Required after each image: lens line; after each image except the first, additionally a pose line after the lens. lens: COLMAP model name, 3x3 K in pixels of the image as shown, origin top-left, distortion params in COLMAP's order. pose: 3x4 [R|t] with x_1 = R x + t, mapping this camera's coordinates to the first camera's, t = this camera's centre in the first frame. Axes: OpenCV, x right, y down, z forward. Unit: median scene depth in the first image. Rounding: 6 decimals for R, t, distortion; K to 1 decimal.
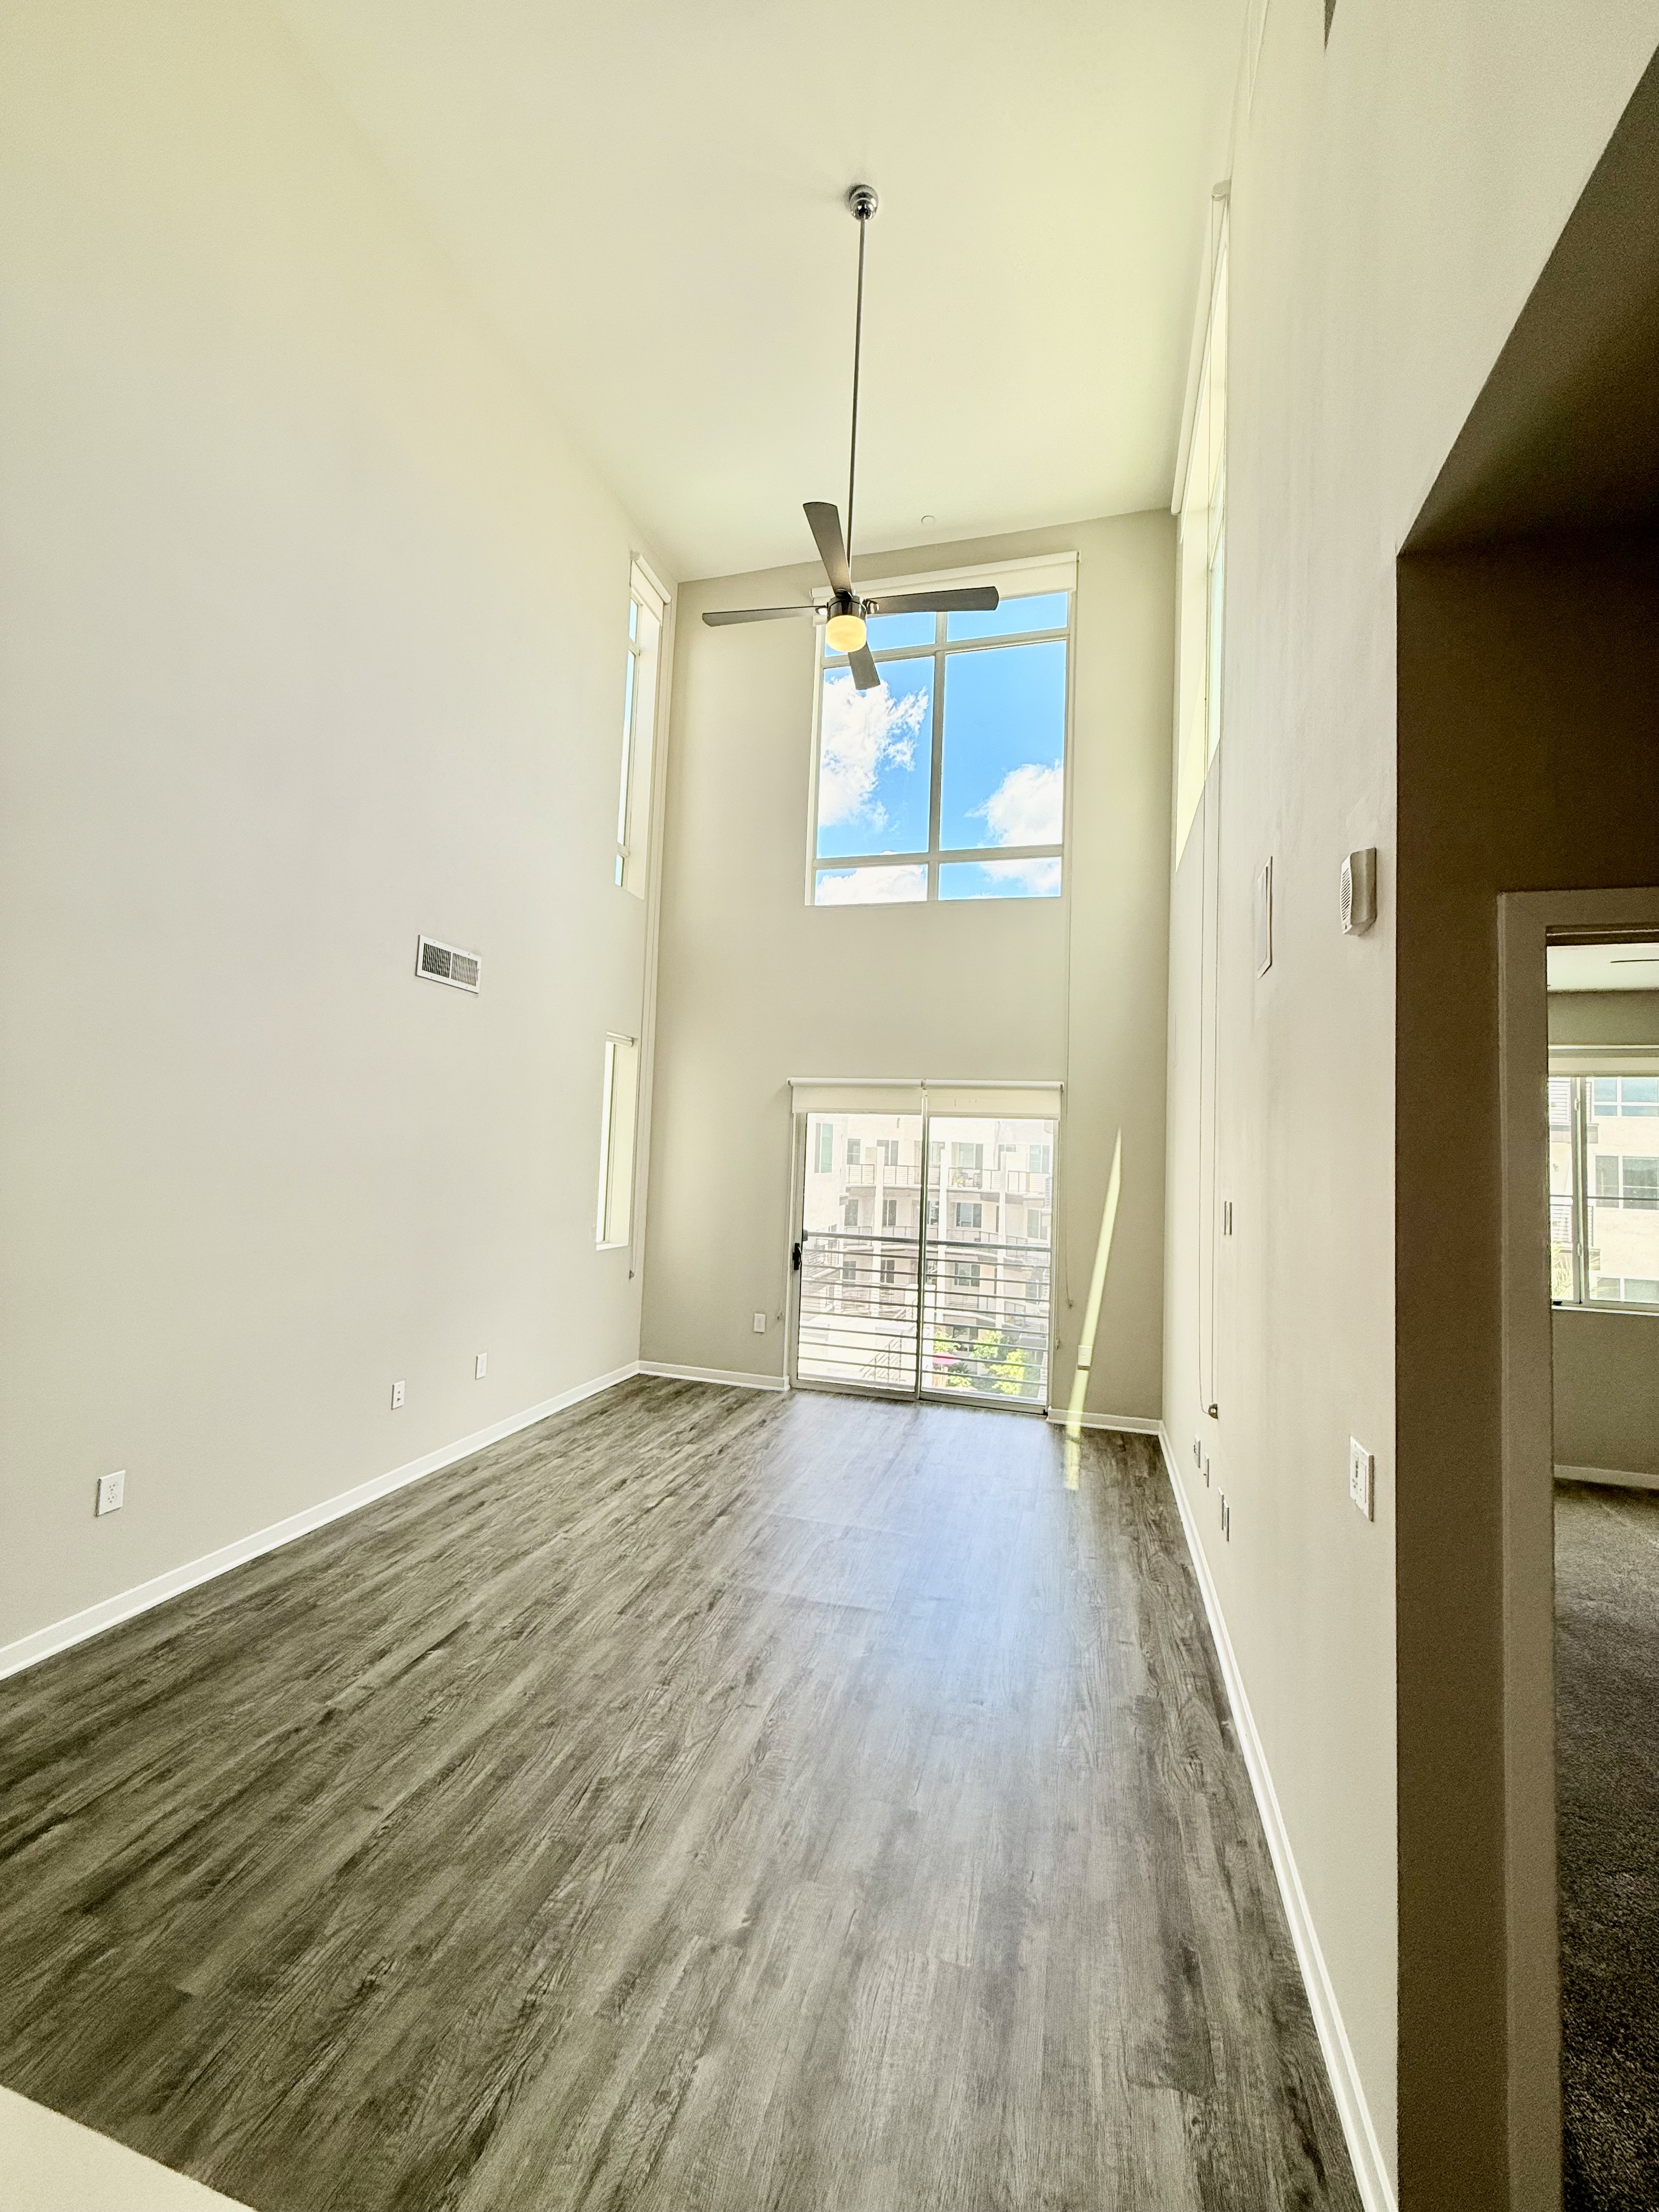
lens RADIAL K [[889.6, 0, 831.2], [0, 889.6, 1094.2], [0, 0, 1]] dist [0.000716, 0.000145]
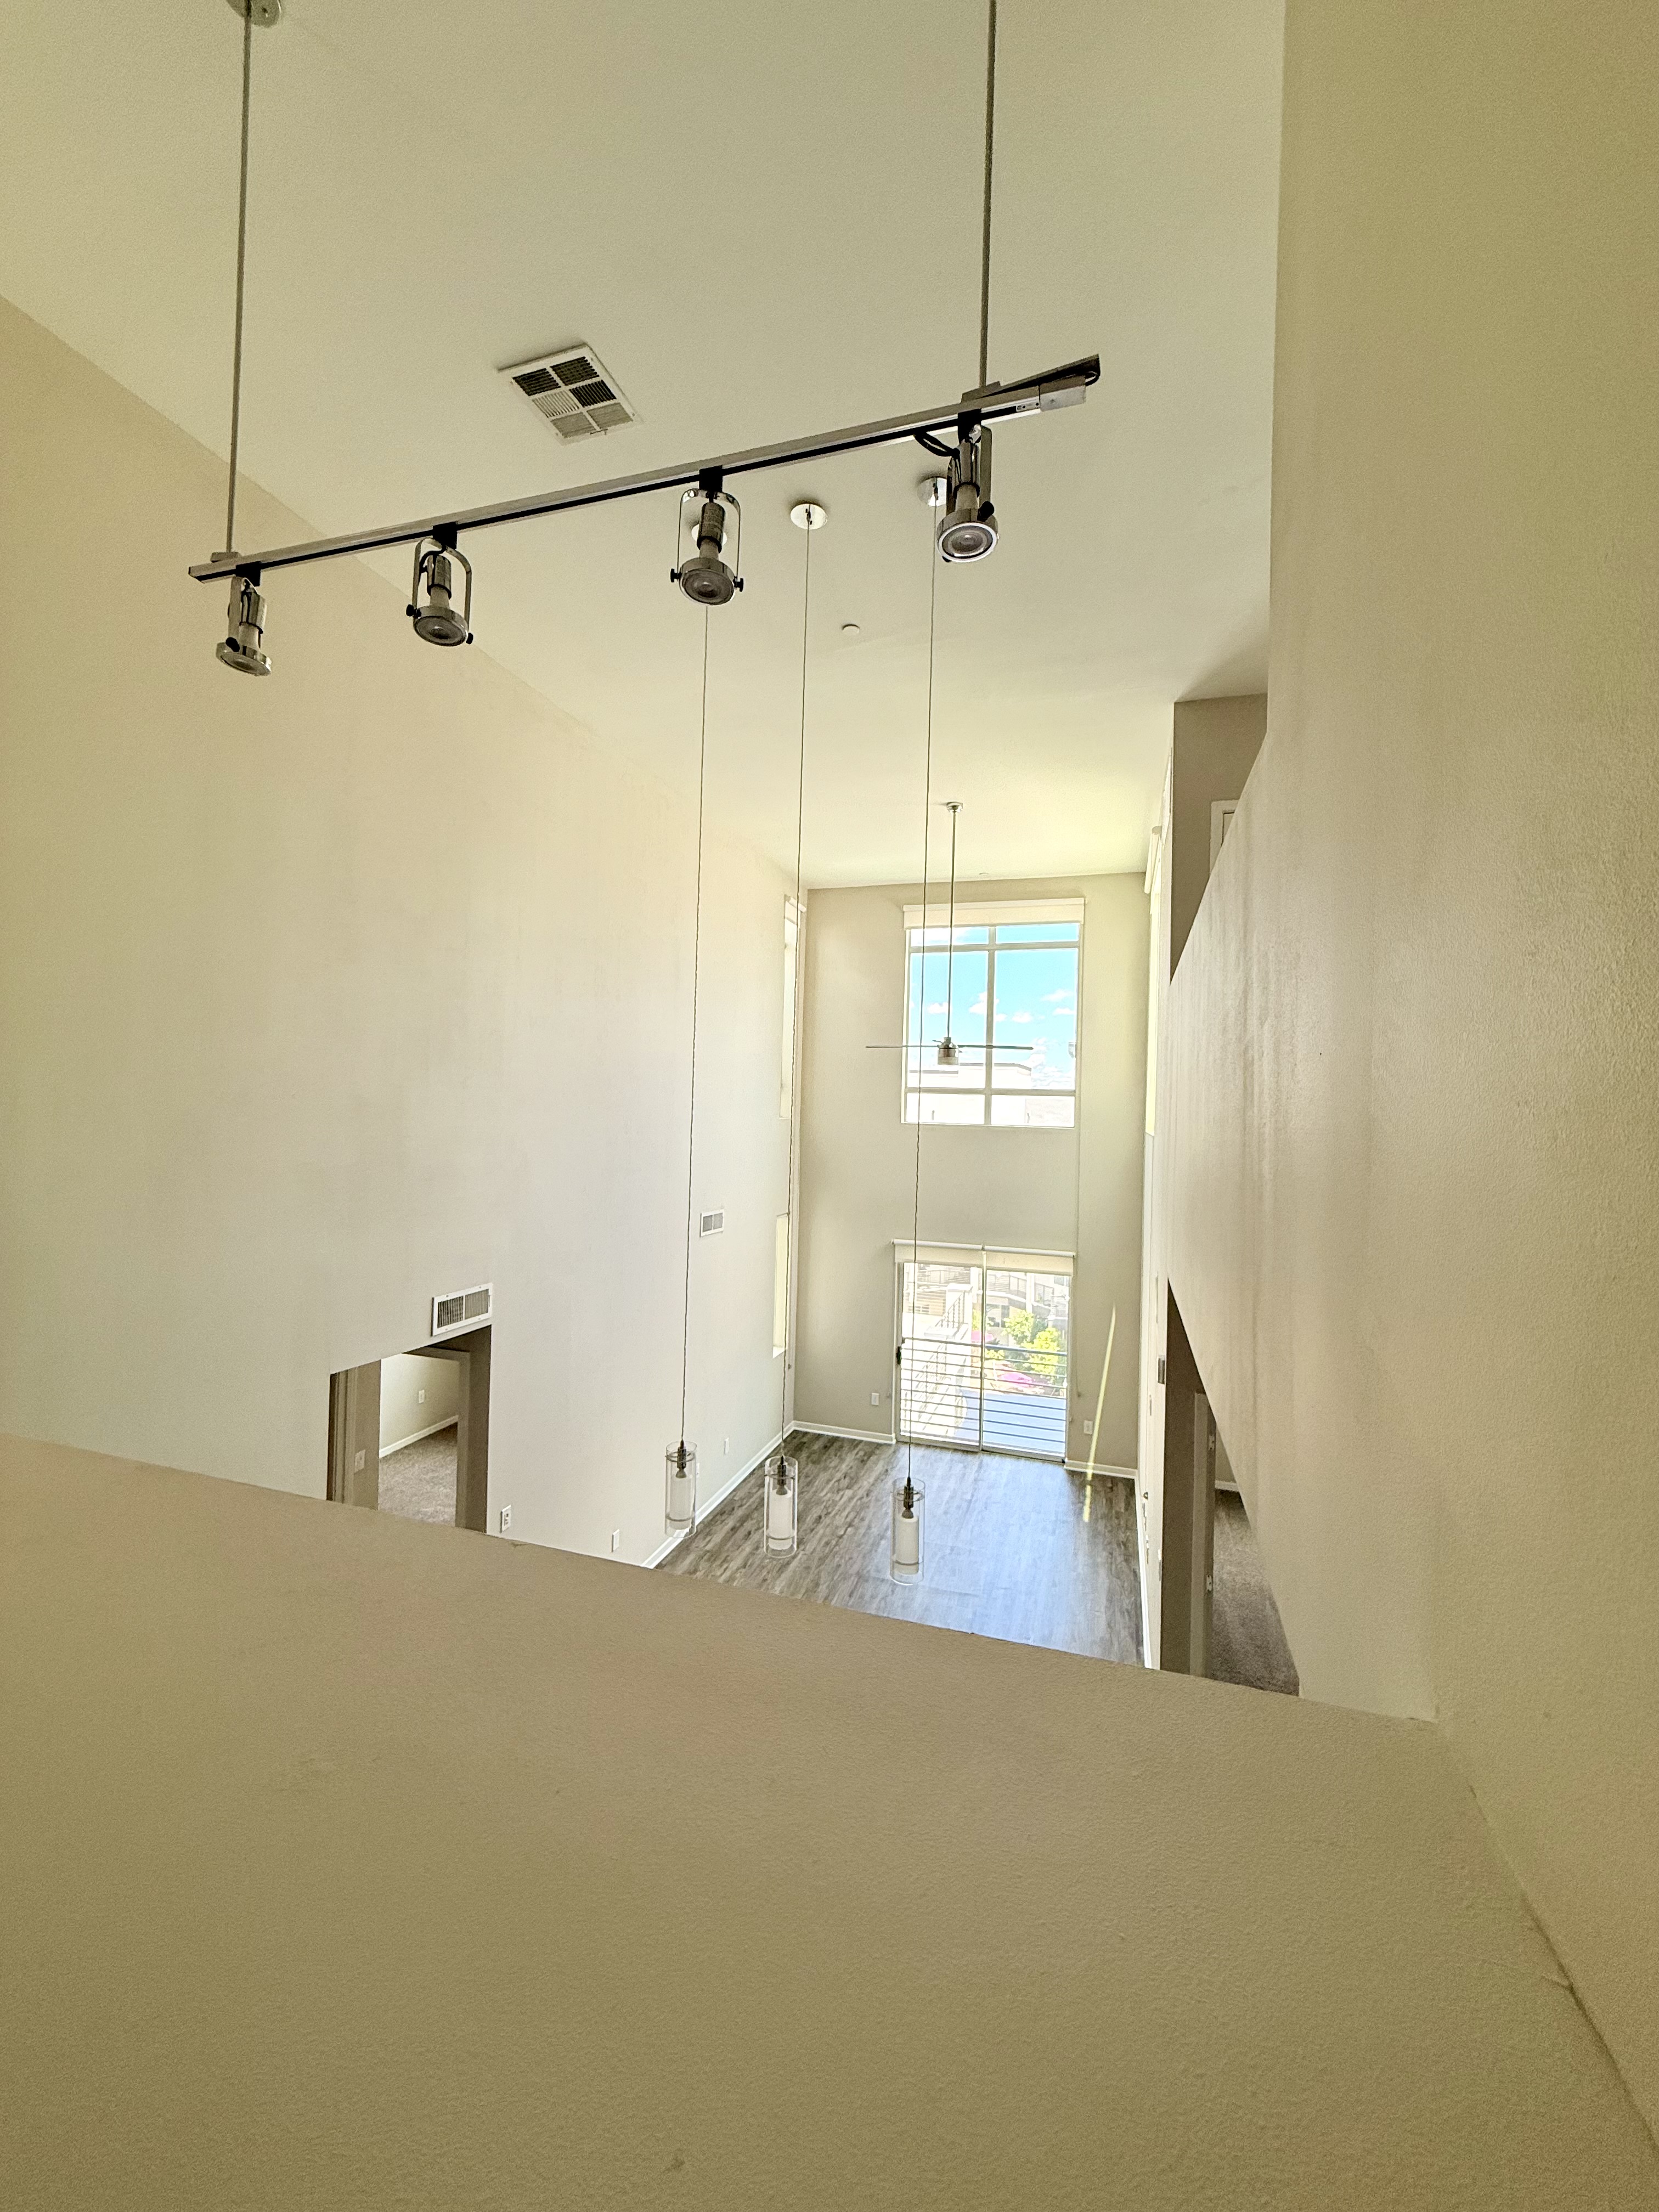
lens RADIAL K [[889.6, 0, 826.3], [0, 889.6, 1111.1], [0, 0, 1]] dist [0.000716, 0.000145]
pose [[0.999215, -0.016123, -0.036195, -0.109262], [0.018437, 0.997744, 0.064549, -0.363129], [0.035073, -0.065165, 0.997258, -0.531947]]
